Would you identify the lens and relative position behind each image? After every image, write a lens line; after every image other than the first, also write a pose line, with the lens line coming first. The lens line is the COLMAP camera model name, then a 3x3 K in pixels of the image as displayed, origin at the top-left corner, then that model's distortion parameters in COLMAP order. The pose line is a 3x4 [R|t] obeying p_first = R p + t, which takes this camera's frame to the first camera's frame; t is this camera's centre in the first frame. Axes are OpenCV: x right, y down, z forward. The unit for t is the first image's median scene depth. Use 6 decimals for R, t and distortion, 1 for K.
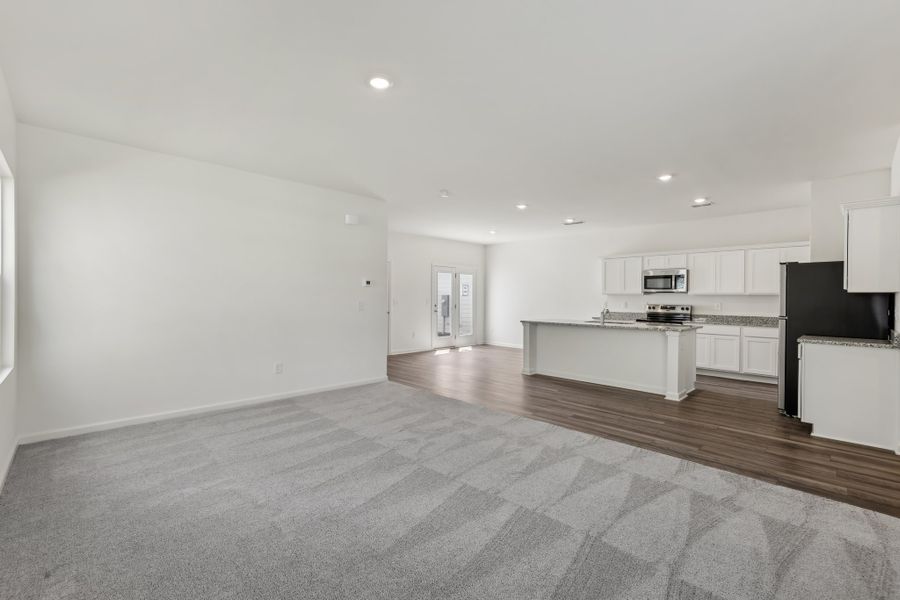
lens RADIAL K [[390.5, 0, 450.0], [0, 390.5, 300.0], [0, 0, 1]] dist [0.000896, 0.000039]
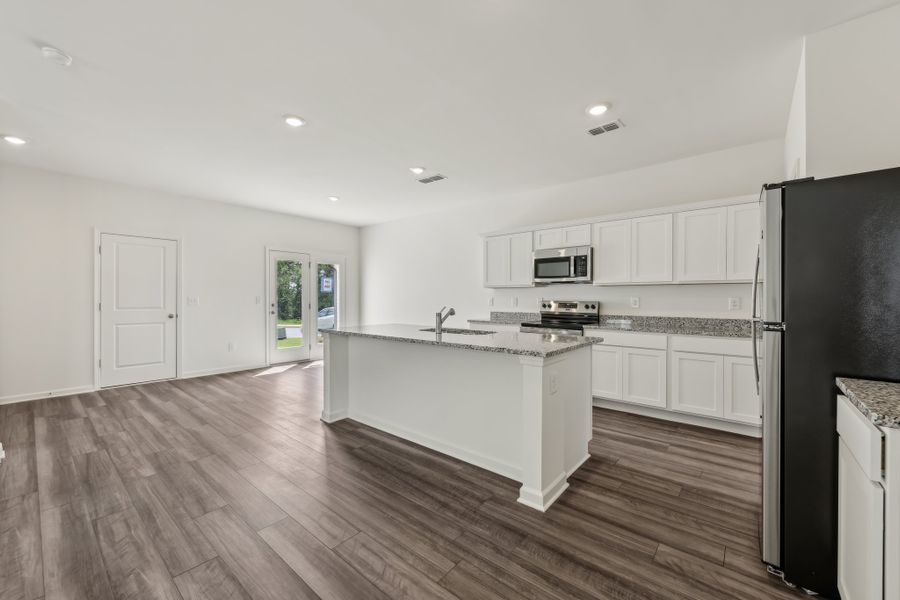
lens RADIAL K [[357.6, 0, 450.0], [0, 357.6, 300.0], [0, 0, 1]] dist [0.000708, -0.000041]
pose [[0.995088, -0.006305, 0.098796, 0.314165], [0.006516, 0.999977, -0.001819, 0.010927], [-0.098782, 0.002454, 0.995106, 0.427889]]
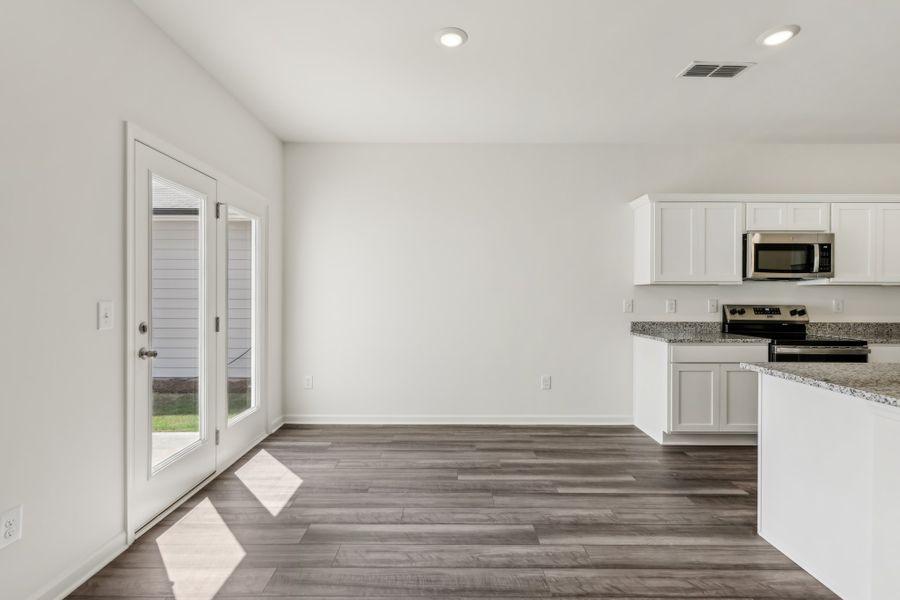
lens RADIAL K [[409.1, 0, 444.3], [0, 409.1, 295.7], [0, 0, 1]] dist [0.002080, -0.000066]
pose [[0.695868, -0.008251, 0.718123, -0.115360], [0.005729, 0.999966, 0.005938, -0.005534], [-0.718147, -0.000018, 0.695891, 1.009816]]
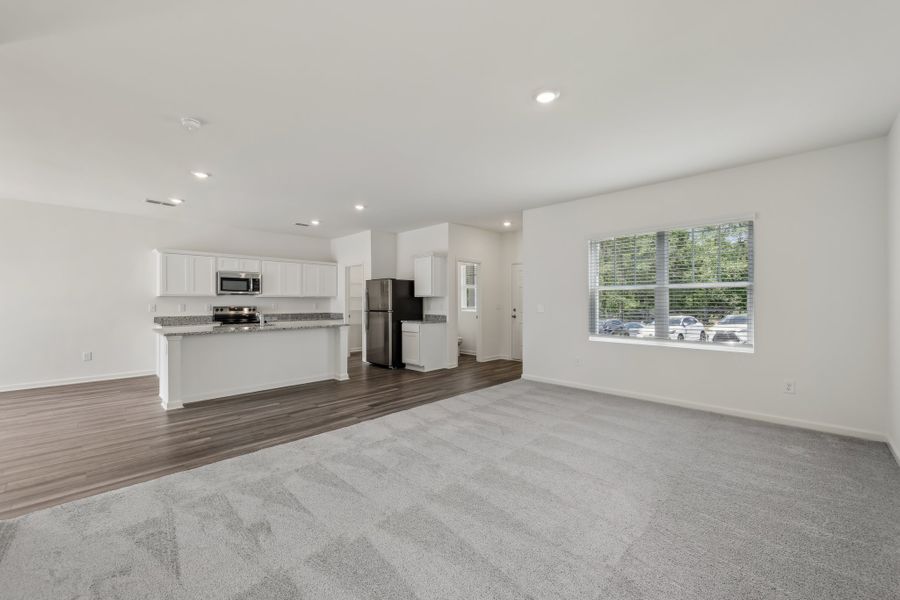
lens RADIAL K [[364.2, 0, 450.0], [0, 364.2, 300.0], [0, 0, 1]] dist [-0.000767, -0.000002]
pose [[-0.023614, -0.006545, 0.999700, -0.455671], [0.005807, 0.999961, 0.006684, -0.008407], [-0.999704, 0.005964, -0.023575, 0.493456]]
